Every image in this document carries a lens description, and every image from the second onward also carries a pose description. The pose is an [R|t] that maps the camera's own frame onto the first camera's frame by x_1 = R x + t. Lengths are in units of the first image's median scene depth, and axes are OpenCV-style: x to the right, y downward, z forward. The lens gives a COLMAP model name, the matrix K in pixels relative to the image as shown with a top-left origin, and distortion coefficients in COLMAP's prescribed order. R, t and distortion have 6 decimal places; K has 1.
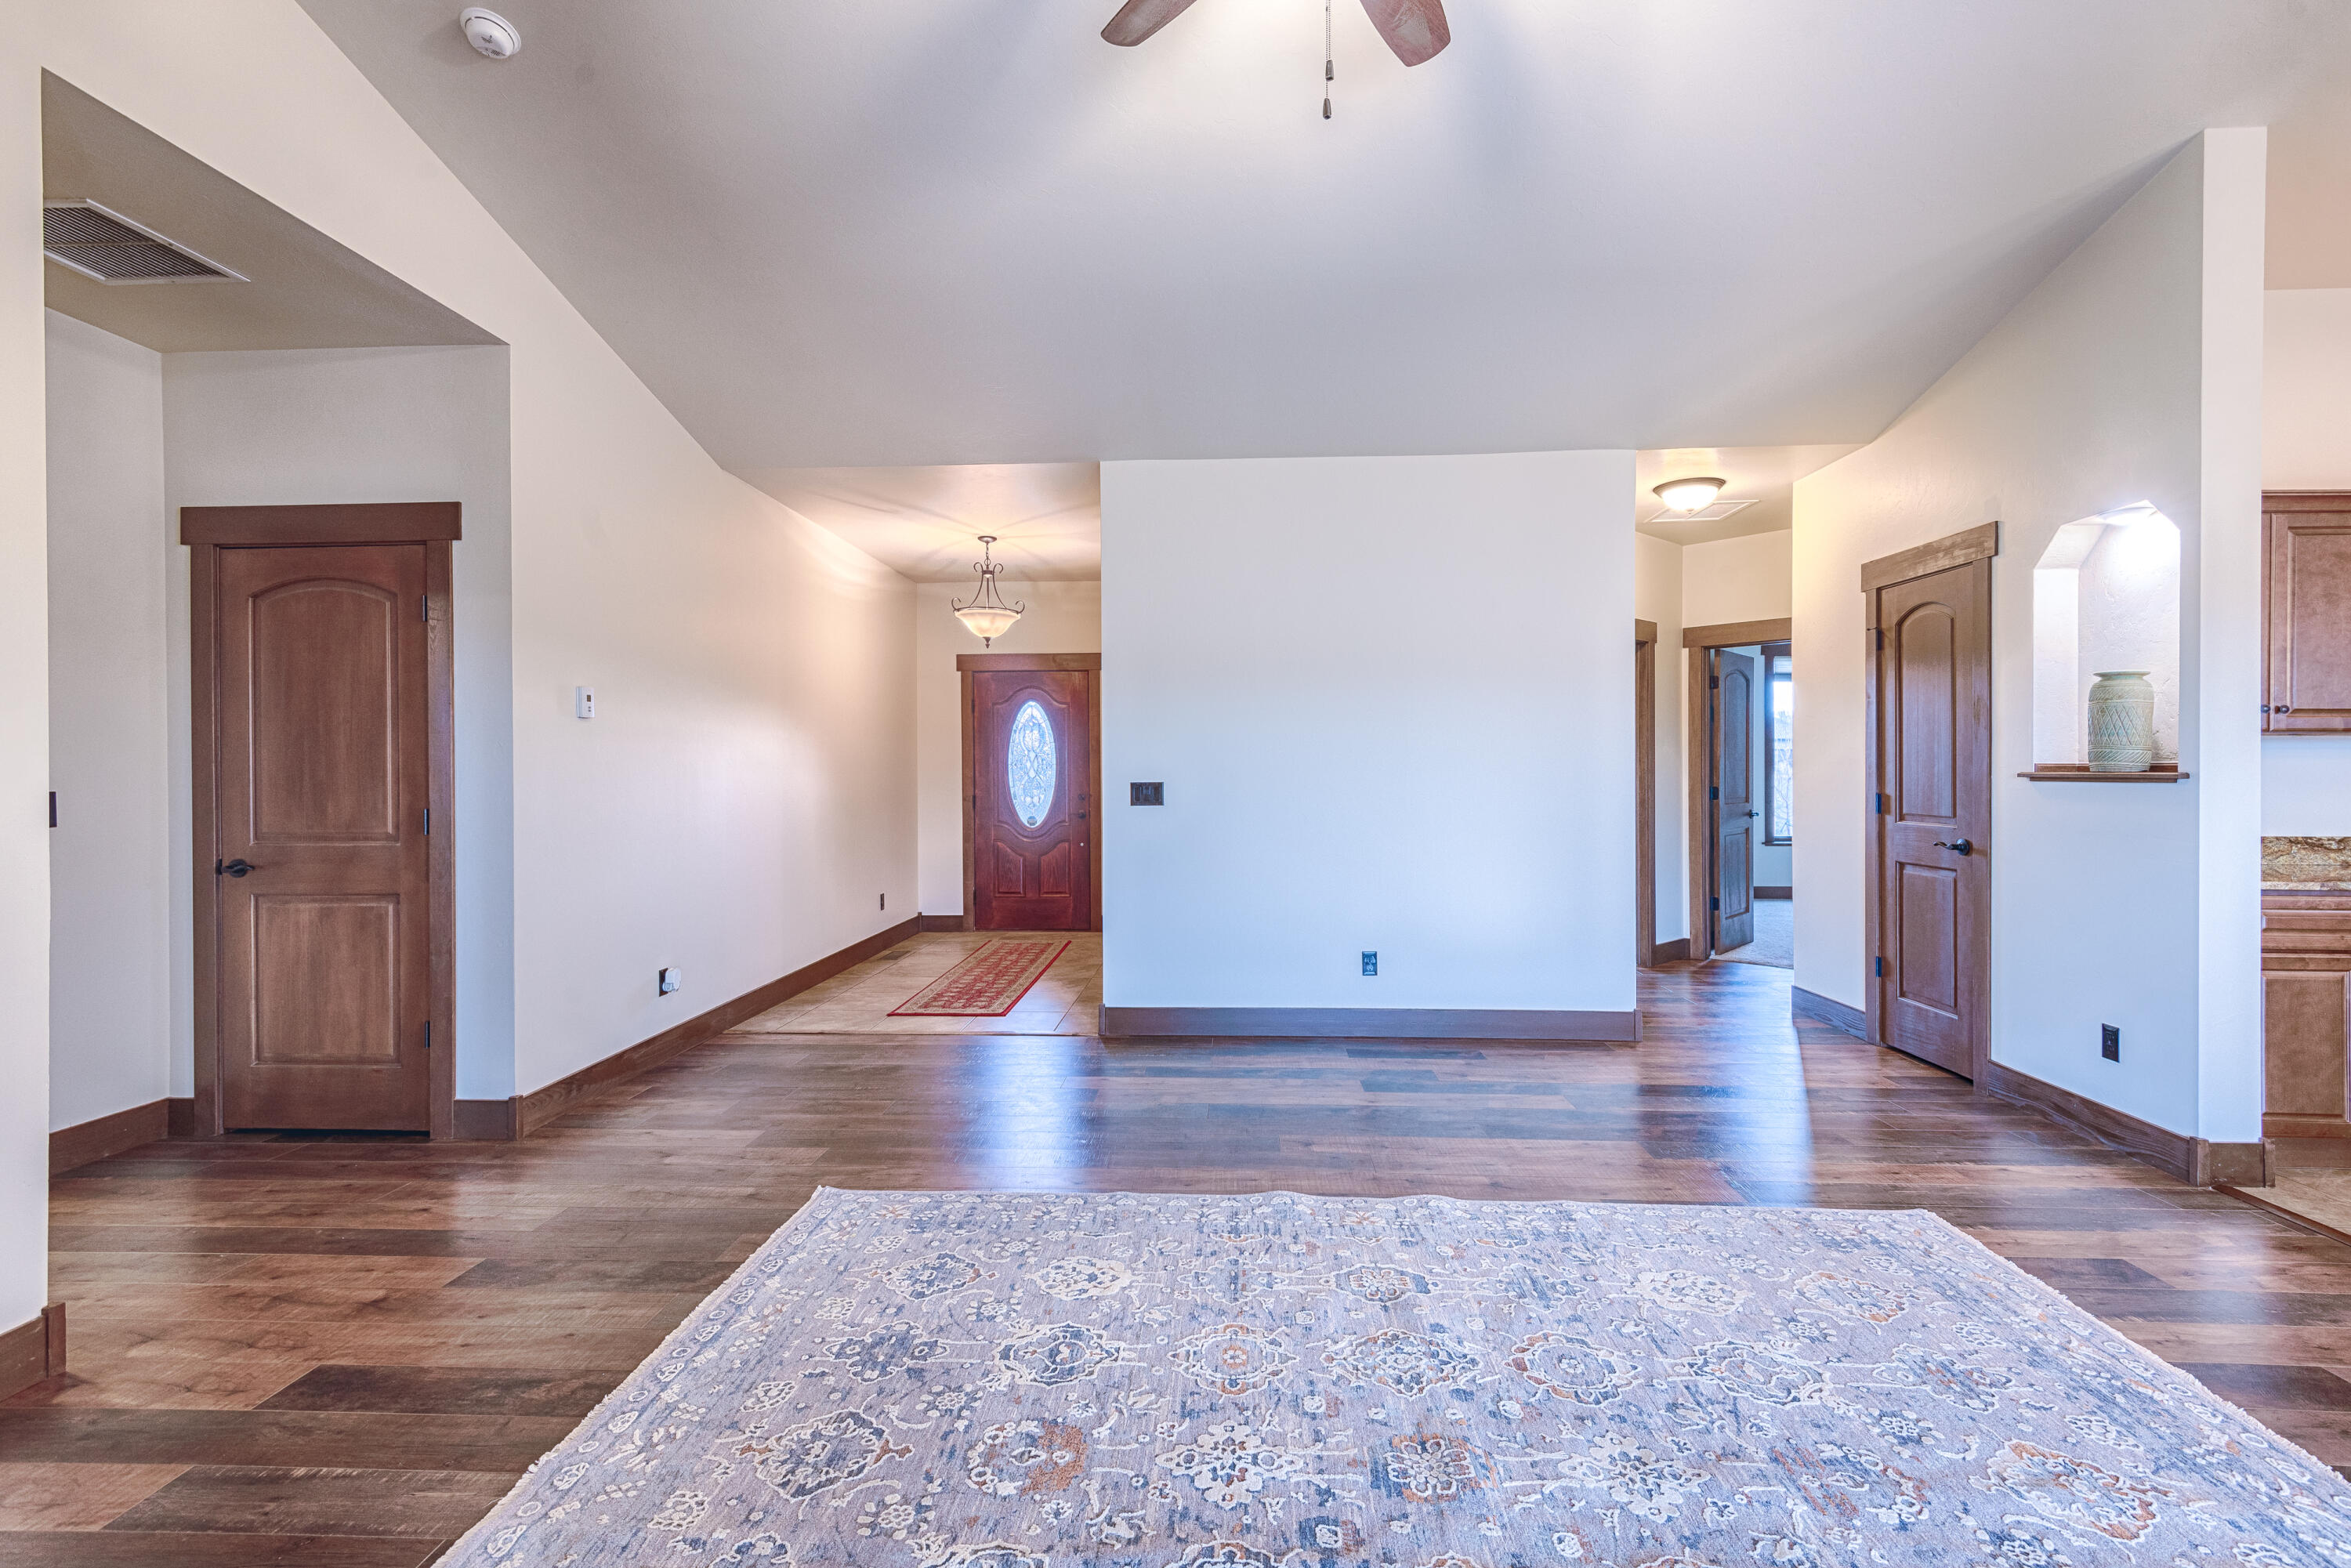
lens RADIAL K [[1065.1, 0, 1177.5], [0, 1065.1, 766.5], [0, 0, 1]] dist [0.037258, -0.011116]
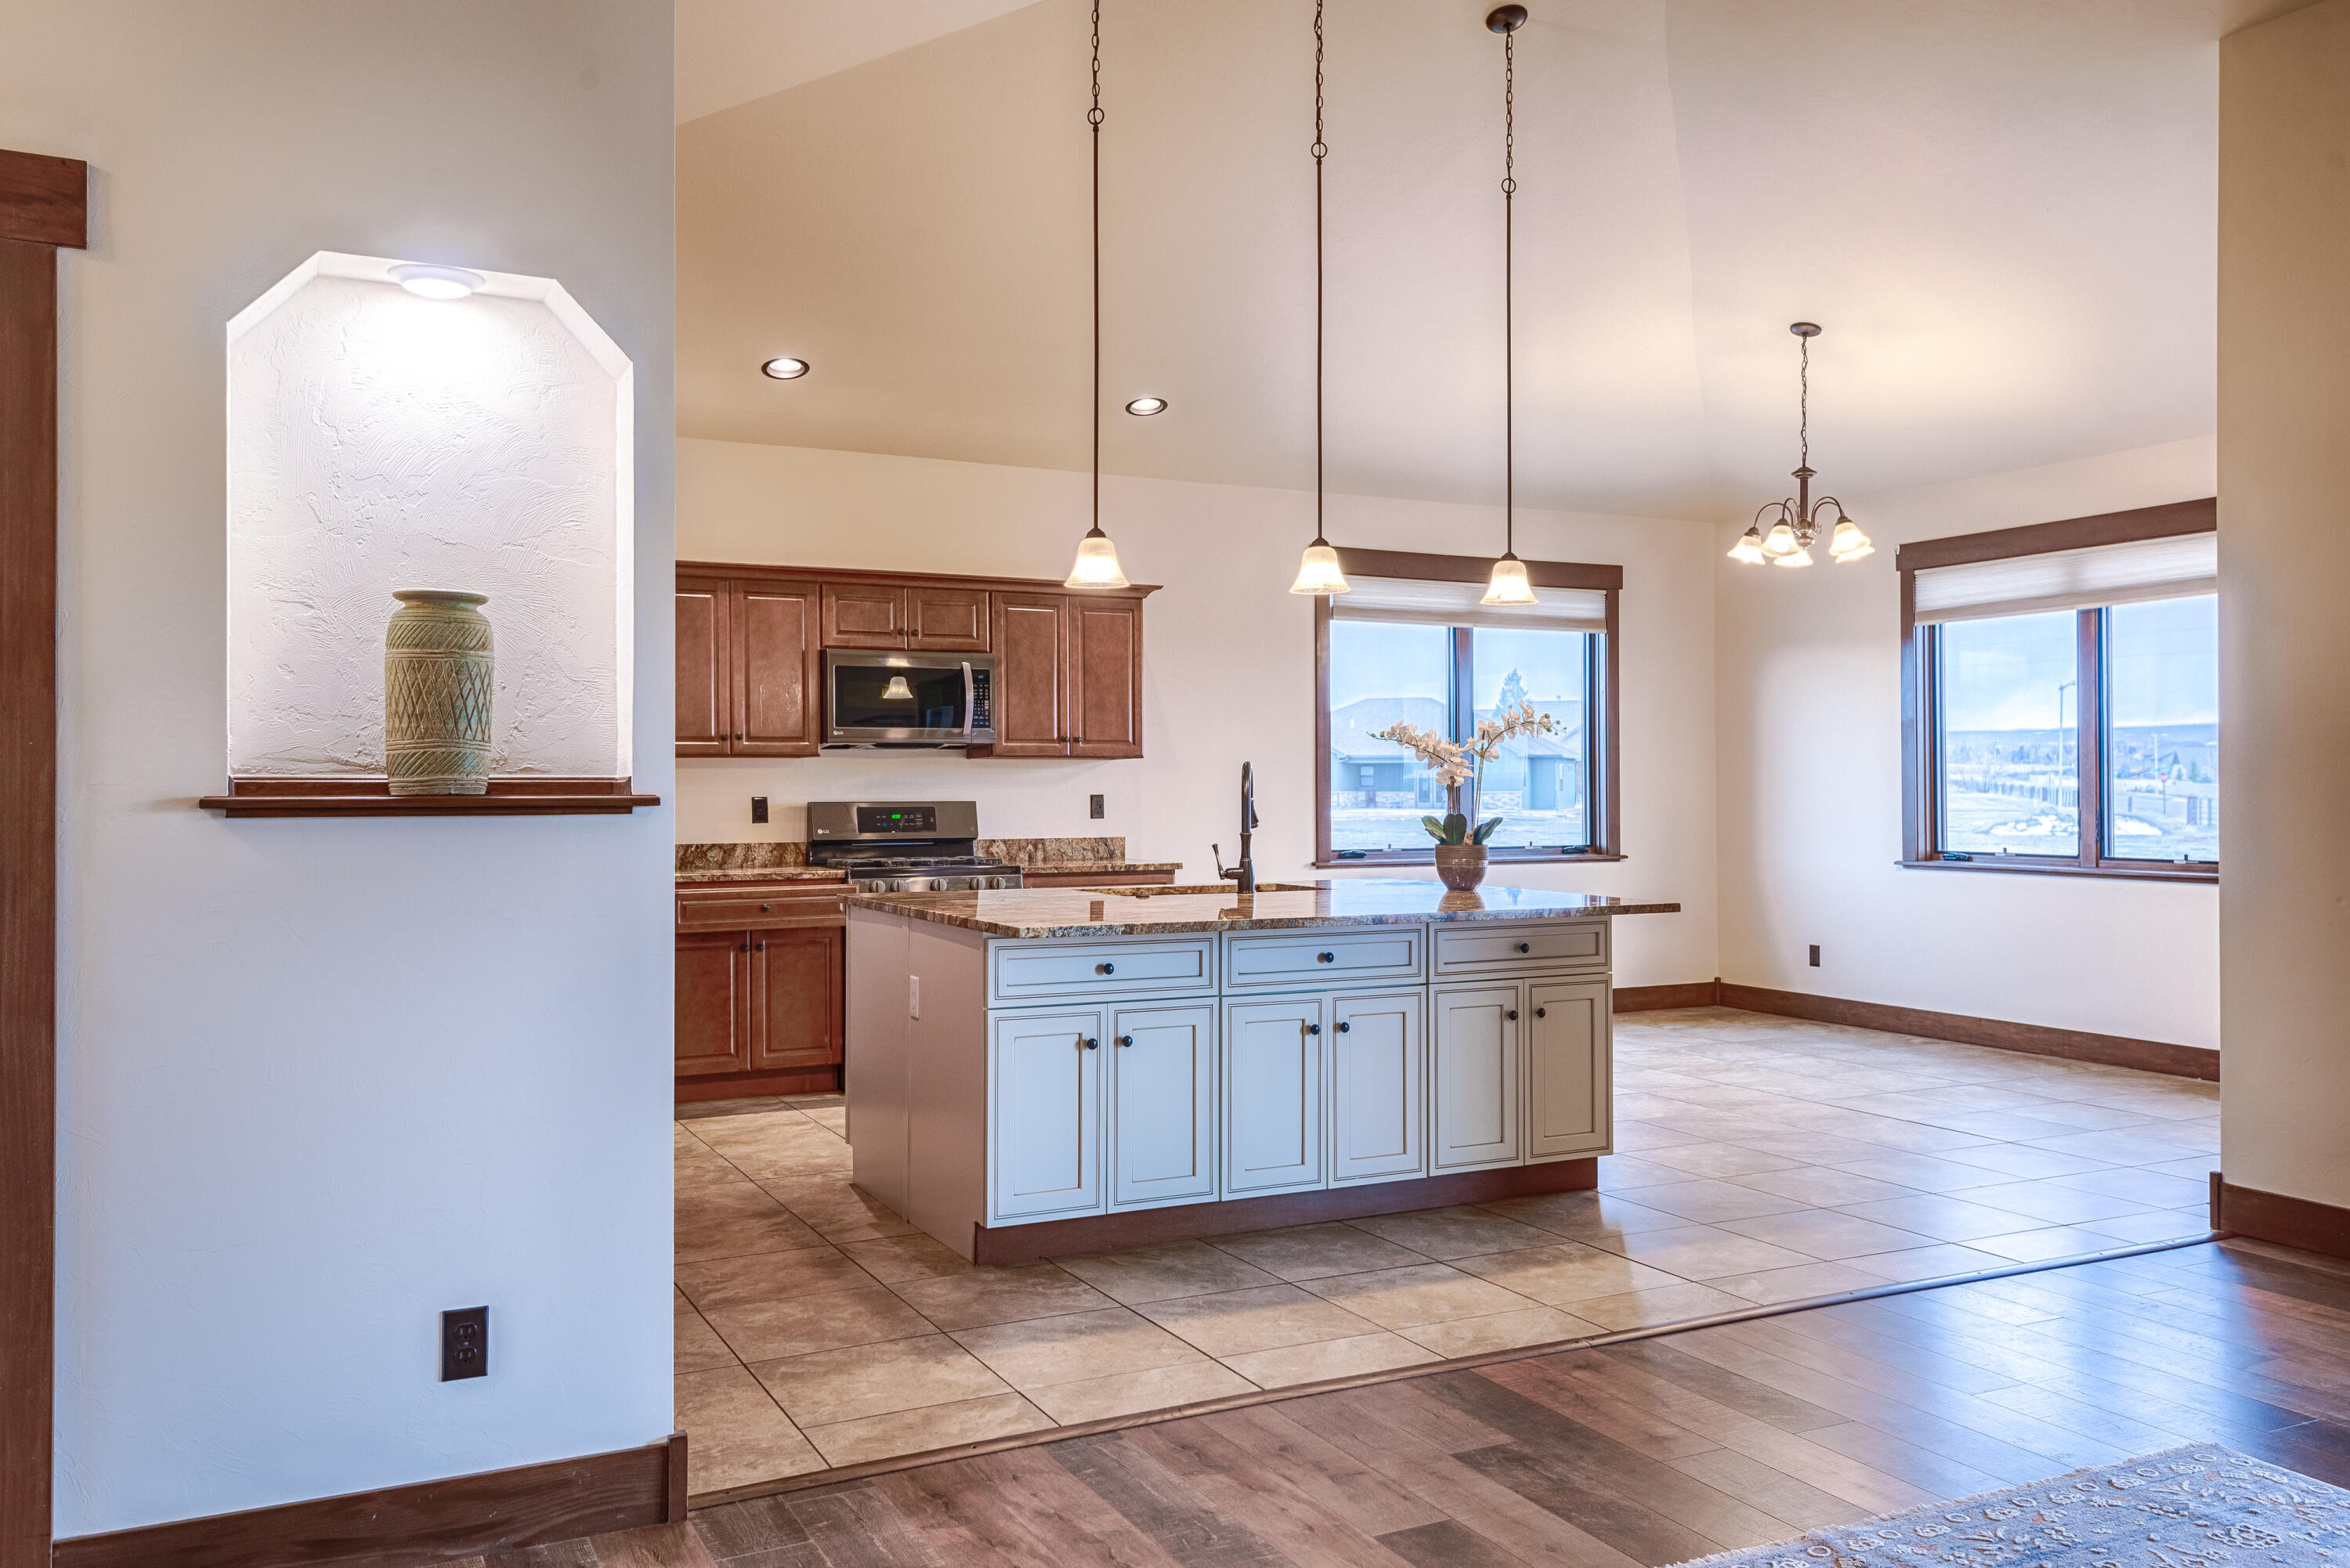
lens RADIAL K [[1827.4, 0, 1185.7], [0, 1827.4, 736.8], [0, 0, 1]] dist [-0.003171, 0.002148]
pose [[-0.494813, 0.027329, 0.868570, -0.038954], [-0.000900, 0.999489, -0.031960, 0.005680], [-0.868999, -0.016596, -0.494536, 1.319082]]
